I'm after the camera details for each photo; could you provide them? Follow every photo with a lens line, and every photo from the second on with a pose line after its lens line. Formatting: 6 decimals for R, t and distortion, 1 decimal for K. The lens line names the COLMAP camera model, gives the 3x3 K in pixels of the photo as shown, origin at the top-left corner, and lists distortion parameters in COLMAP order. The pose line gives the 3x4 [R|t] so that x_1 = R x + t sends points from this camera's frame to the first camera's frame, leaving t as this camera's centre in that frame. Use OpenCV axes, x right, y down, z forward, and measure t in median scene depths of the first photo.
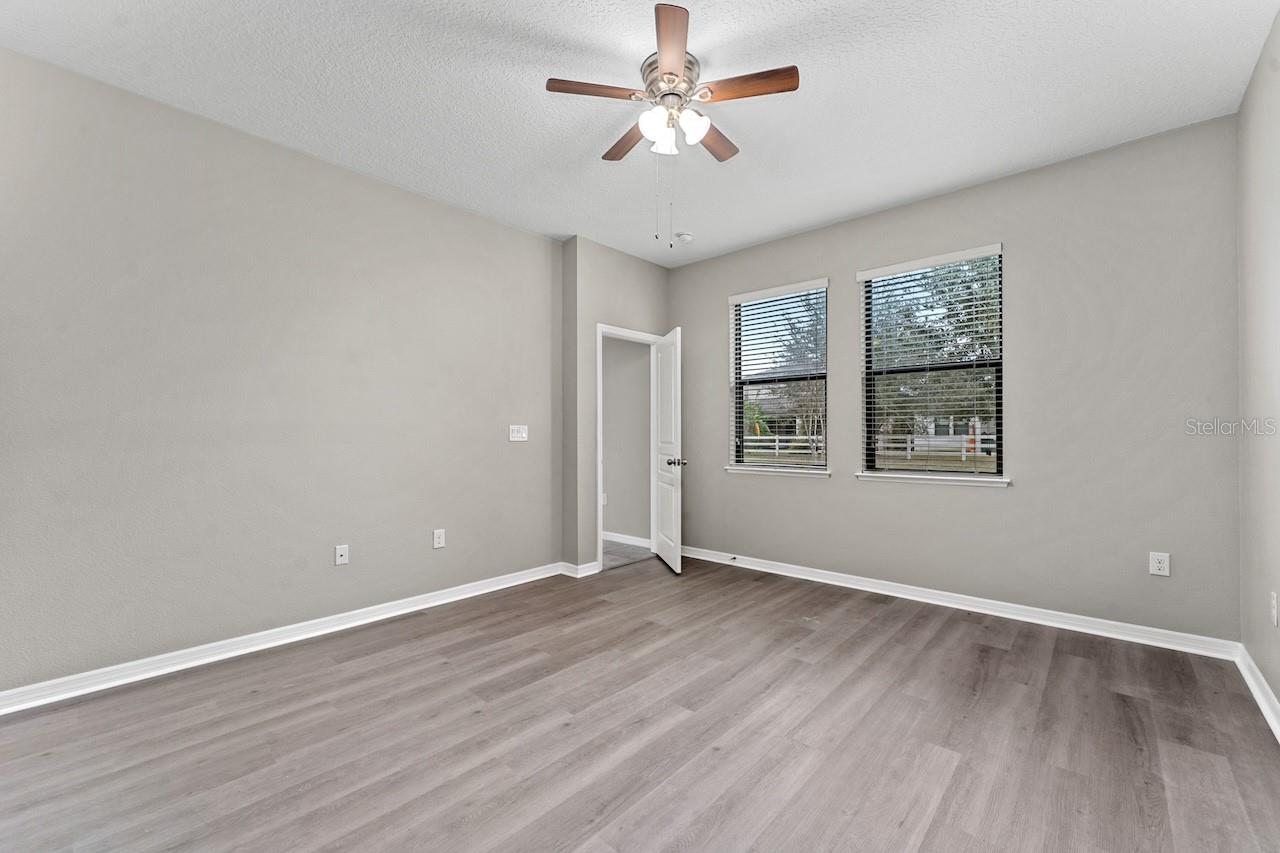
lens RADIAL K [[519.6, 0, 640.0], [0, 519.6, 426.5], [0, 0, 1]] dist [-0.002015, -0.000088]
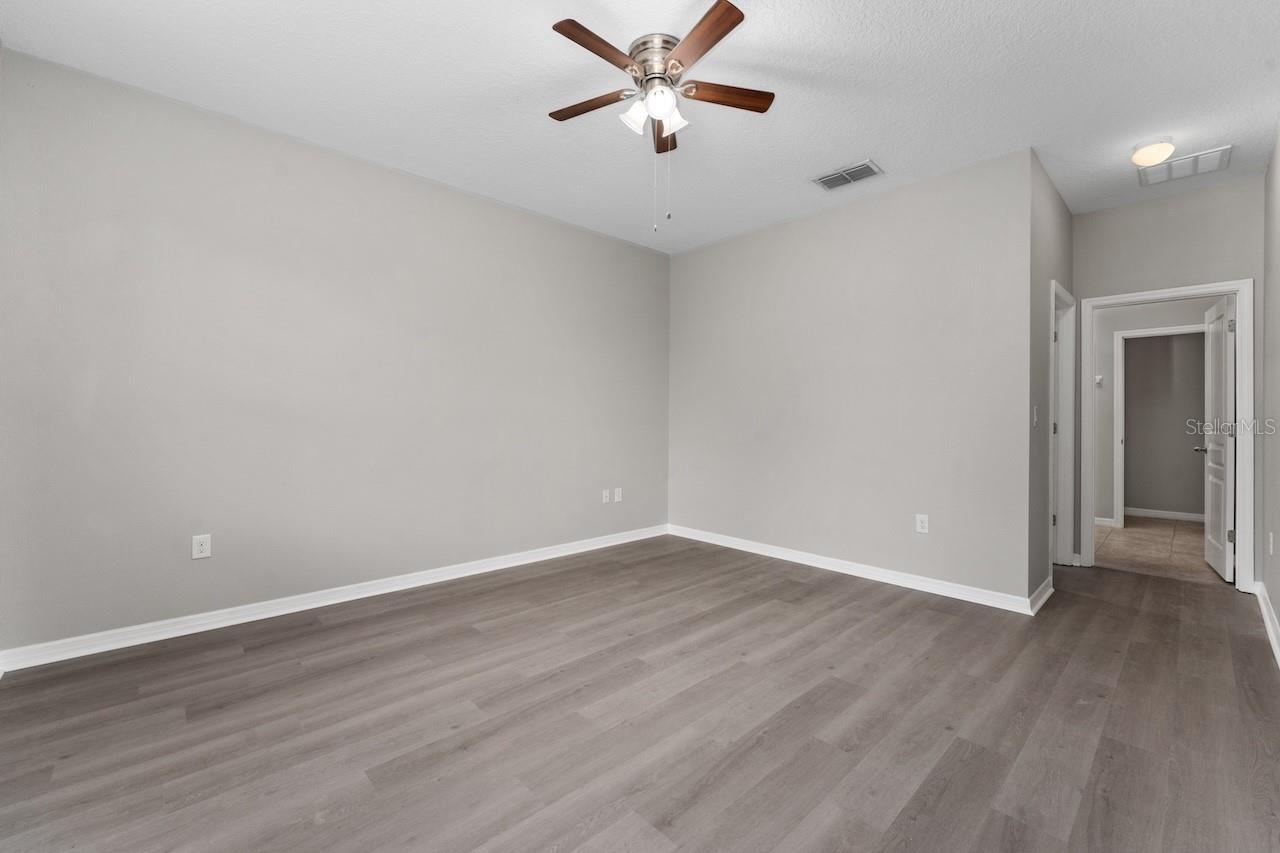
lens RADIAL K [[519.6, 0, 640.0], [0, 519.6, 426.5], [0, 0, 1]] dist [-0.002015, -0.000088]
pose [[-0.996971, -0.005659, 0.077565, 0.008652], [-0.005414, 0.999980, 0.003373, 0.028319], [-0.077583, 0.002943, -0.996982, 1.822635]]
